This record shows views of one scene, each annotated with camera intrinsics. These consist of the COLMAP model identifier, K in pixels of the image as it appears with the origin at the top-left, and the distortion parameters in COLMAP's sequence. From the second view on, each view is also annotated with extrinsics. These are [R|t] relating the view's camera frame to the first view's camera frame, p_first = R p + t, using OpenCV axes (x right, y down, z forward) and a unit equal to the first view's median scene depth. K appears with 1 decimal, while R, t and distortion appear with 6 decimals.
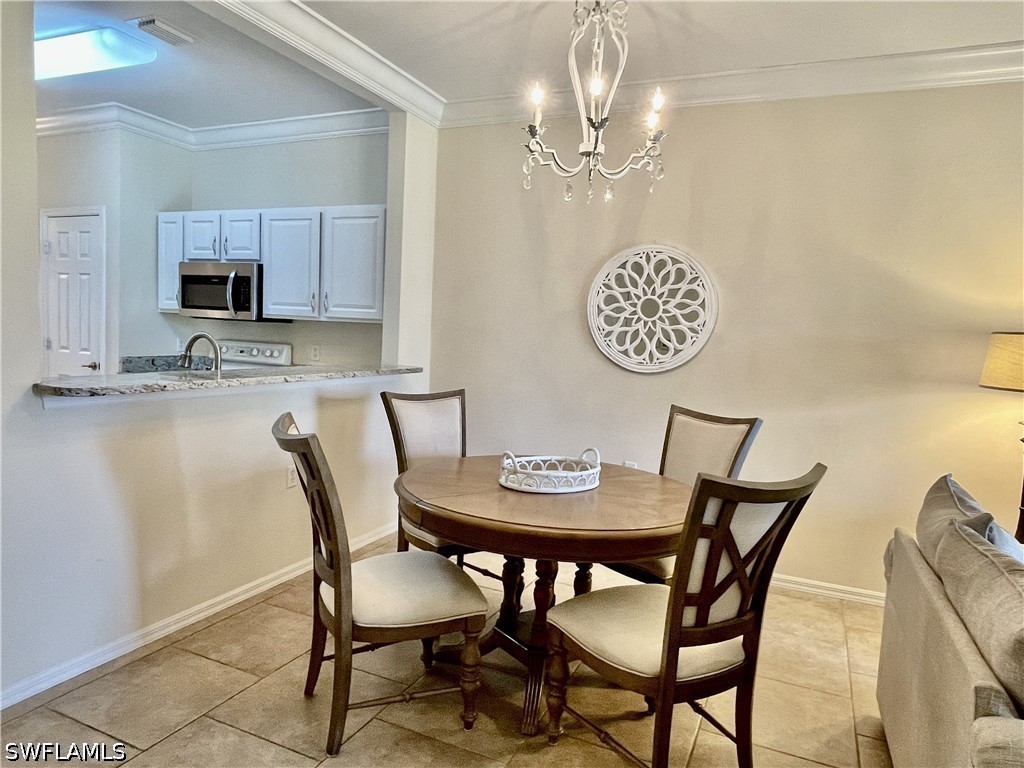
lens RADIAL K [[651.2, 0, 512.0], [0, 651.2, 384.0], [0, 0, 1]] dist [0.004706, -0.000941]
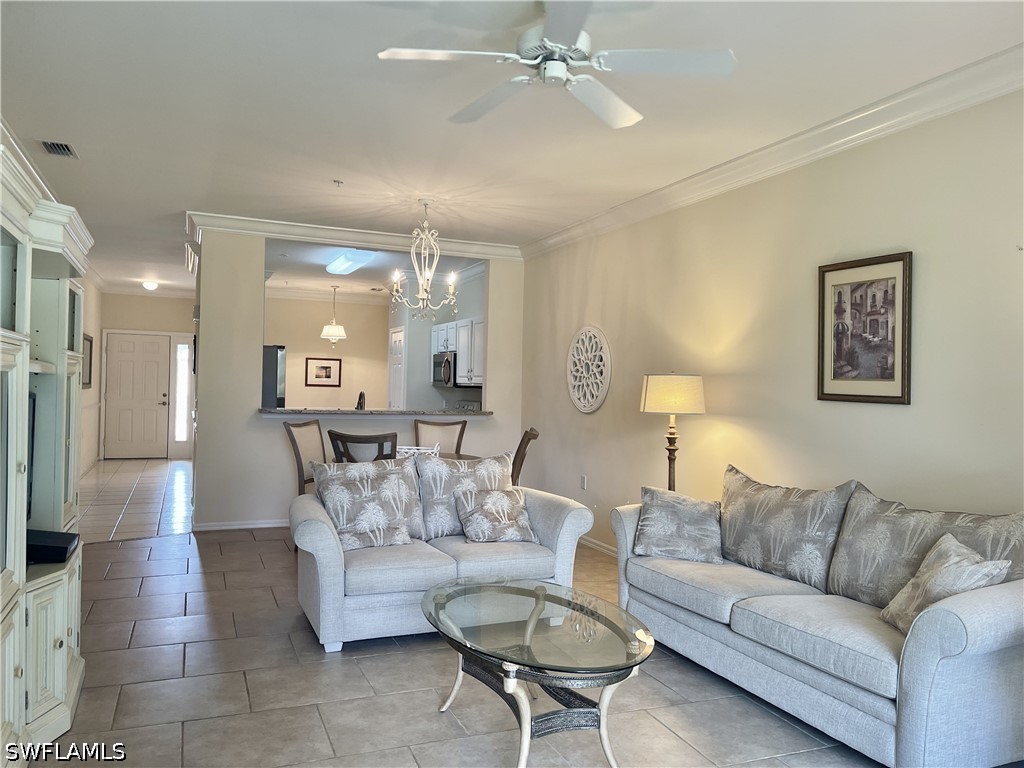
lens RADIAL K [[787.9, 0, 509.1], [0, 787.9, 384.3], [0, 0, 1]] dist [0.033695, 0.004239]
pose [[0.724382, -0.036164, -0.688450, 1.145777], [-0.040863, 0.994615, -0.095242, 0.085689], [0.688187, 0.097124, 0.719004, -0.363210]]
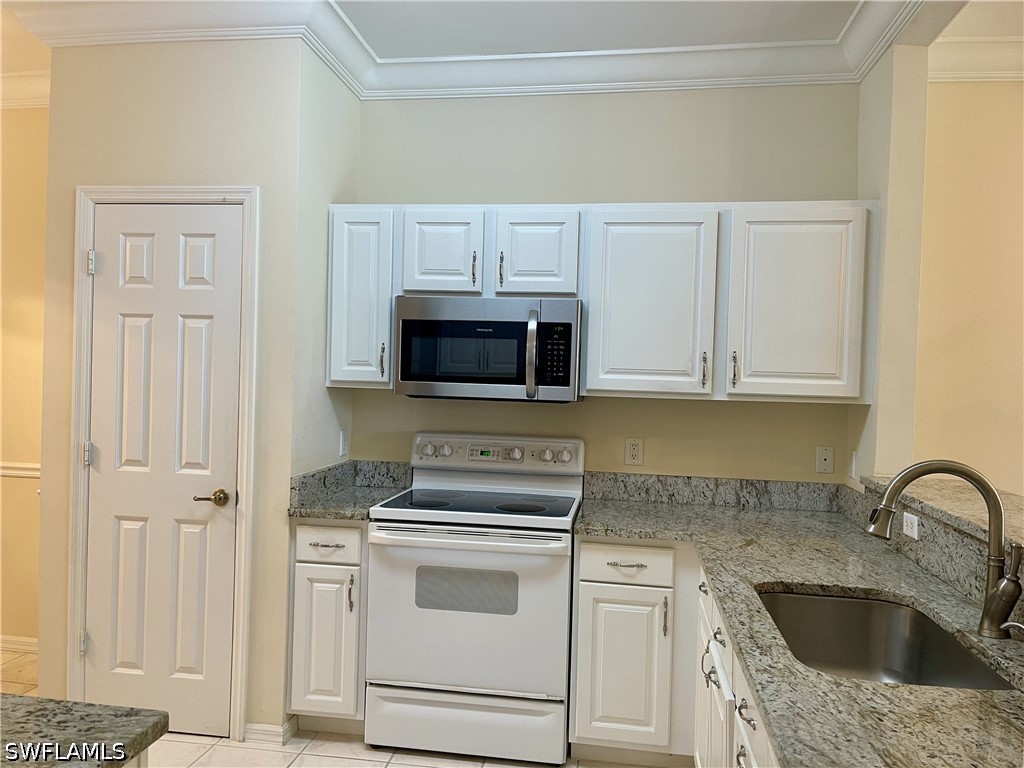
lens RADIAL K [[787.9, 0, 509.1], [0, 787.9, 384.3], [0, 0, 1]] dist [0.033695, 0.004239]
pose [[0.964611, -0.025941, 0.262399, -0.663050], [0.041111, 0.997775, -0.052489, -0.083904], [-0.260454, 0.061419, 0.963531, 0.386706]]
